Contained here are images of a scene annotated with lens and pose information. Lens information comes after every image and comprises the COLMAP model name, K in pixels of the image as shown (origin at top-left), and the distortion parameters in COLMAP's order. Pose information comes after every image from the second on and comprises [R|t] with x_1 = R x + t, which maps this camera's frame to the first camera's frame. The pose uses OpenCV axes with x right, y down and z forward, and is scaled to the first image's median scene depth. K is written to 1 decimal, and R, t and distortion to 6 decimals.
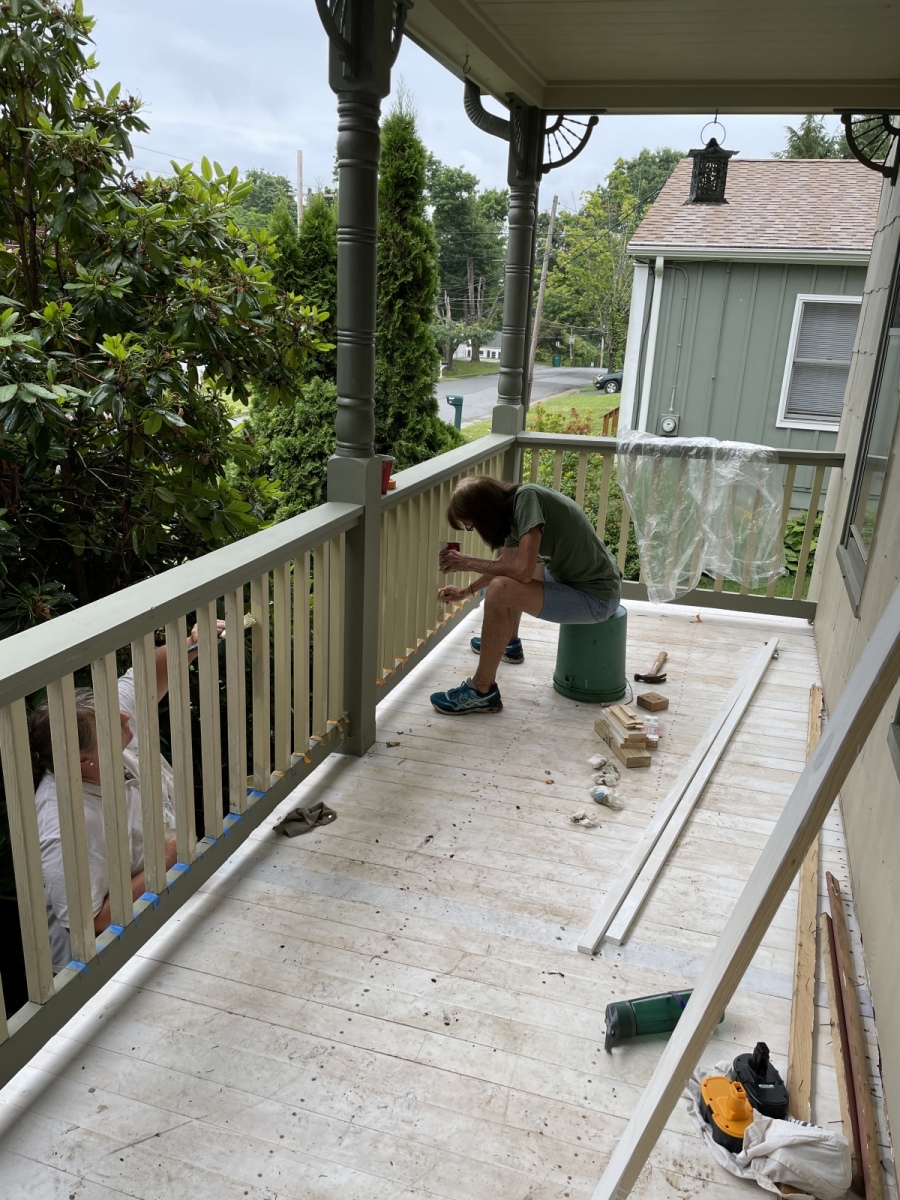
lens RADIAL K [[910.6, 0, 458.4], [0, 910.6, 607.8], [0, 0, 1]] dist [0.047562, -0.068483]
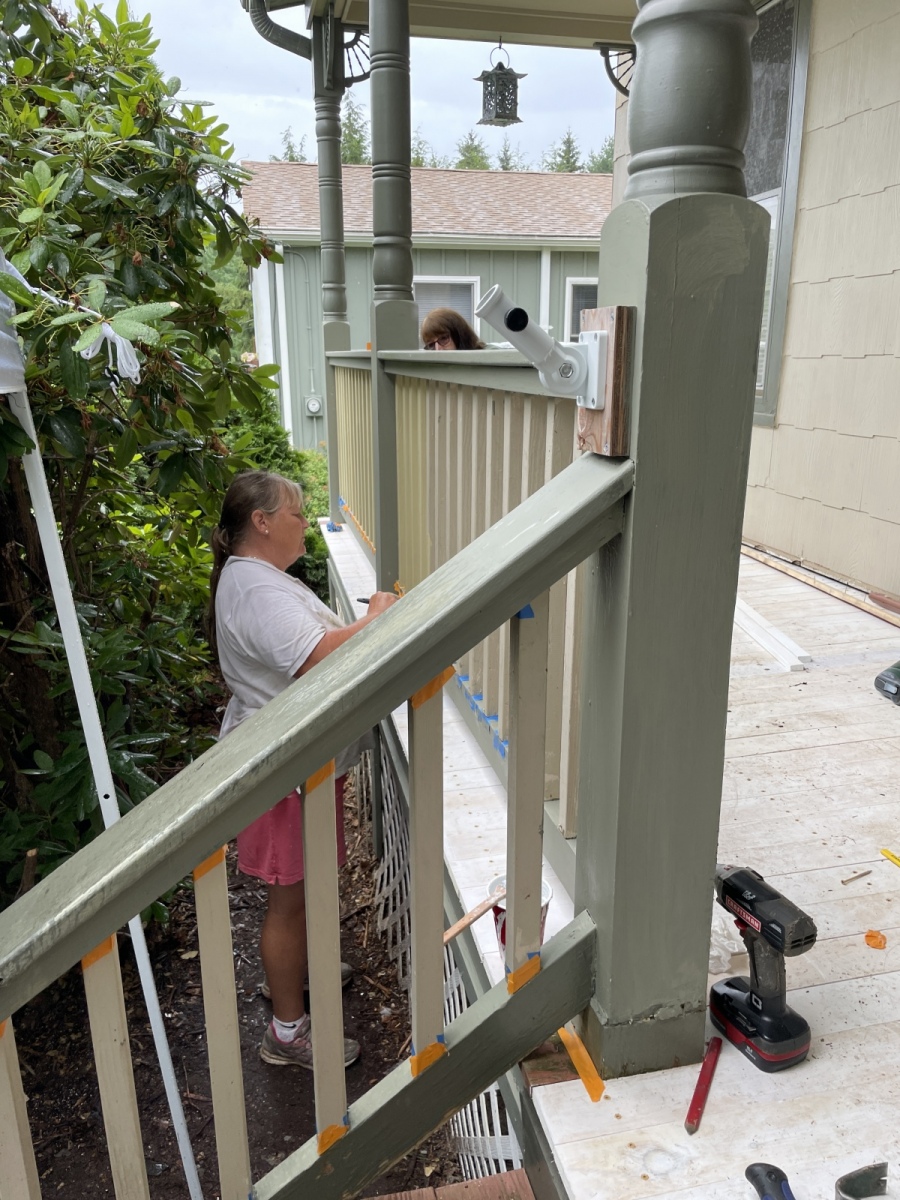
lens RADIAL K [[910.6, 0, 455.7], [0, 910.6, 605.3], [0, 0, 1]] dist [0.047562, -0.068483]
pose [[0.868511, -0.179544, 0.462009, -0.381876], [0.196364, 0.980459, 0.011886, 0.102888], [-0.455115, 0.080399, 0.886796, 0.090300]]
